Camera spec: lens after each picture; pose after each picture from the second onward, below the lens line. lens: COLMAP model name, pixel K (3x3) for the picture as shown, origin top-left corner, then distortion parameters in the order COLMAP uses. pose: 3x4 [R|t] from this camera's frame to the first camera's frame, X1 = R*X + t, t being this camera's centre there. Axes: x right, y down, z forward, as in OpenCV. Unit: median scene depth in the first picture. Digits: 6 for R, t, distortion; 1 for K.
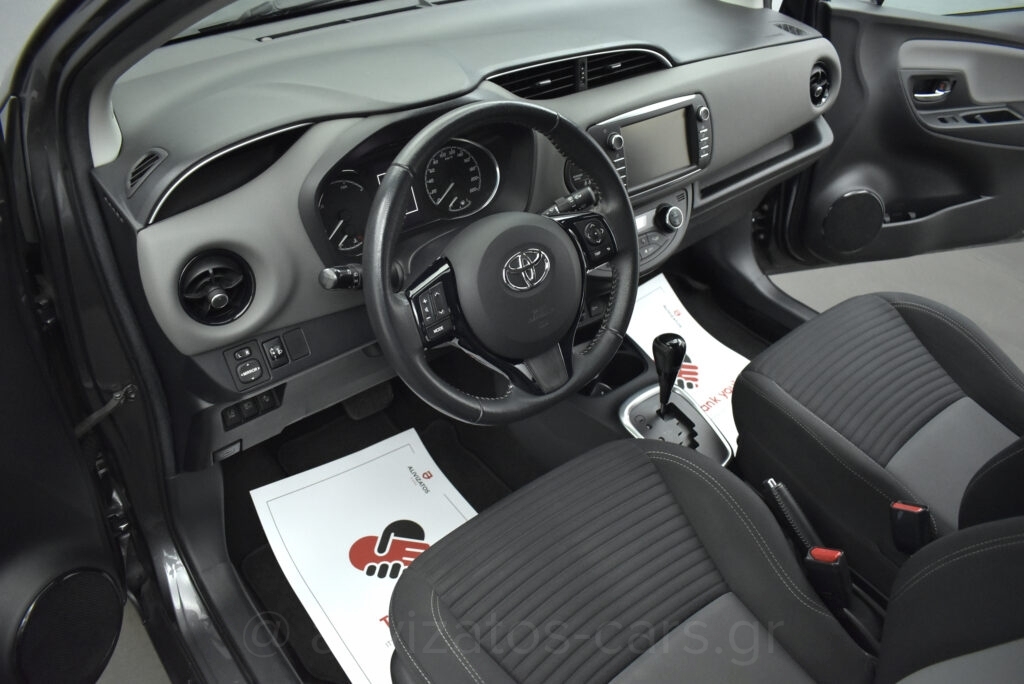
lens RADIAL K [[808.1, 0, 519.4], [0, 808.1, 347.6], [0, 0, 1]] dist [-0.098360, 0.014079]
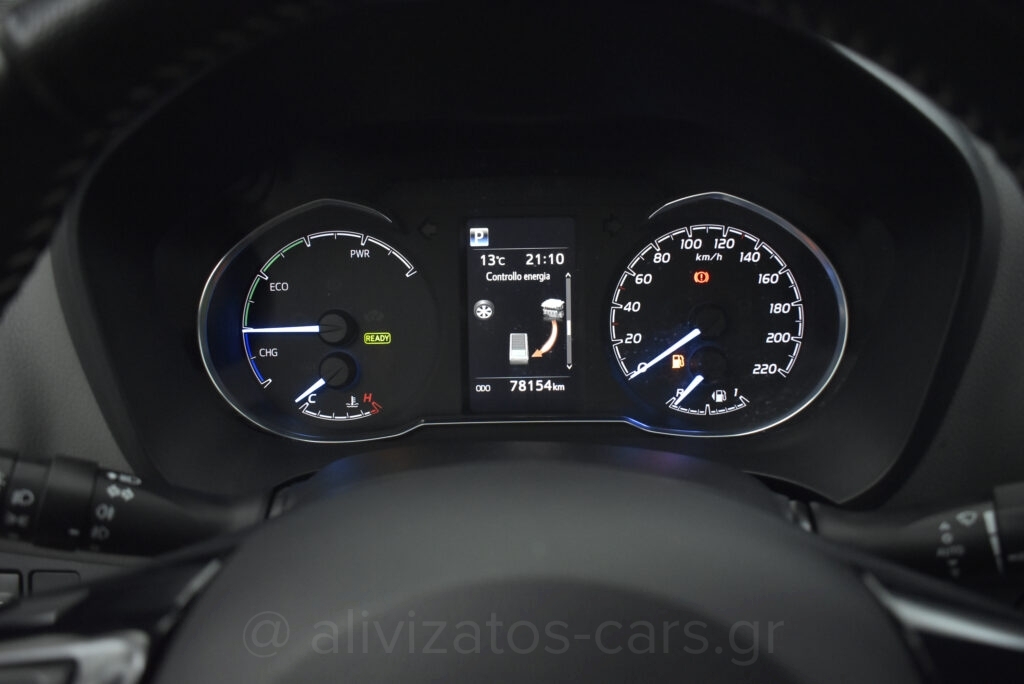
lens RADIAL K [[808.1, 0, 517.1], [0, 808.1, 341.6], [0, 0, 1]] dist [-0.098360, 0.014079]
pose [[0.762707, 0.236806, -0.601832, 0.060838], [-0.361699, 0.927605, -0.093394, -0.139577], [0.536146, 0.288914, 0.793143, 0.684958]]
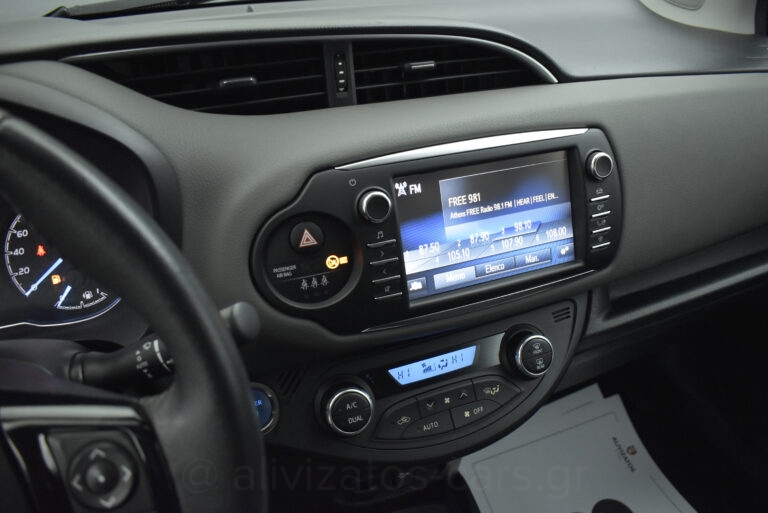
lens RADIAL K [[606.0, 0, 391.5], [0, 606.0, 260.3], [0, 0, 1]] dist [-0.098360, 0.014079]
pose [[0.954078, 0.100555, -0.282178, 0.238305], [-0.142399, 0.980983, -0.131892, -0.179762], [0.263550, 0.166017, 0.950253, 0.669174]]
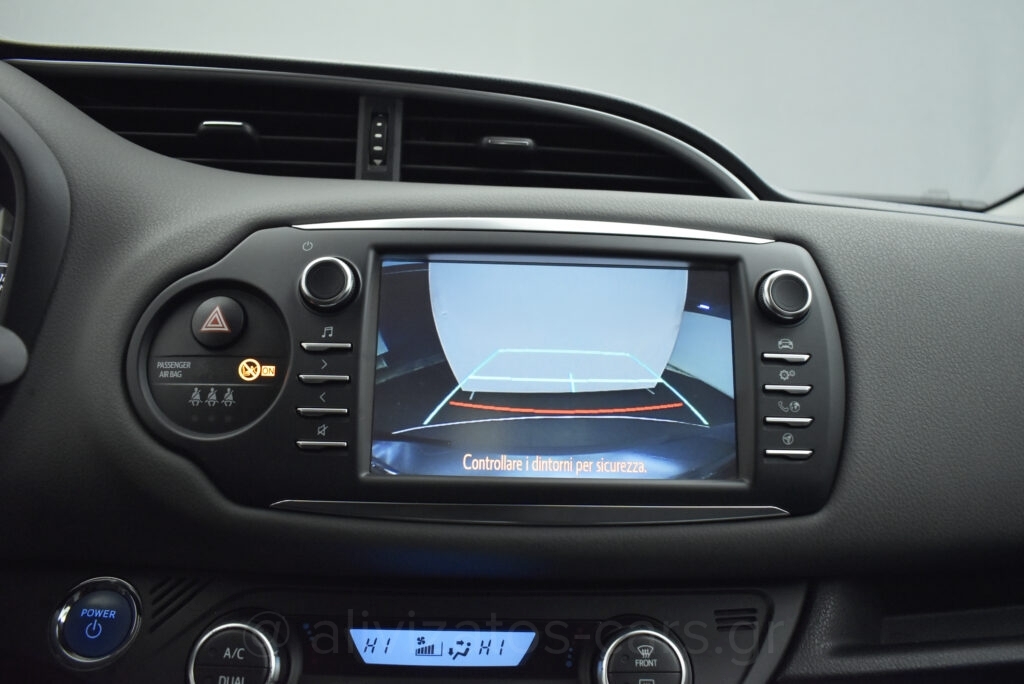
lens RADIAL K [[808.1, 0, 515.3], [0, 808.1, 343.7], [0, 0, 1]] dist [-0.098360, 0.014079]
pose [[0.793427, 0.046882, -0.606857, 0.354120], [-0.378170, 0.819207, -0.431147, -0.140763], [0.476929, 0.571579, 0.667710, 0.860817]]
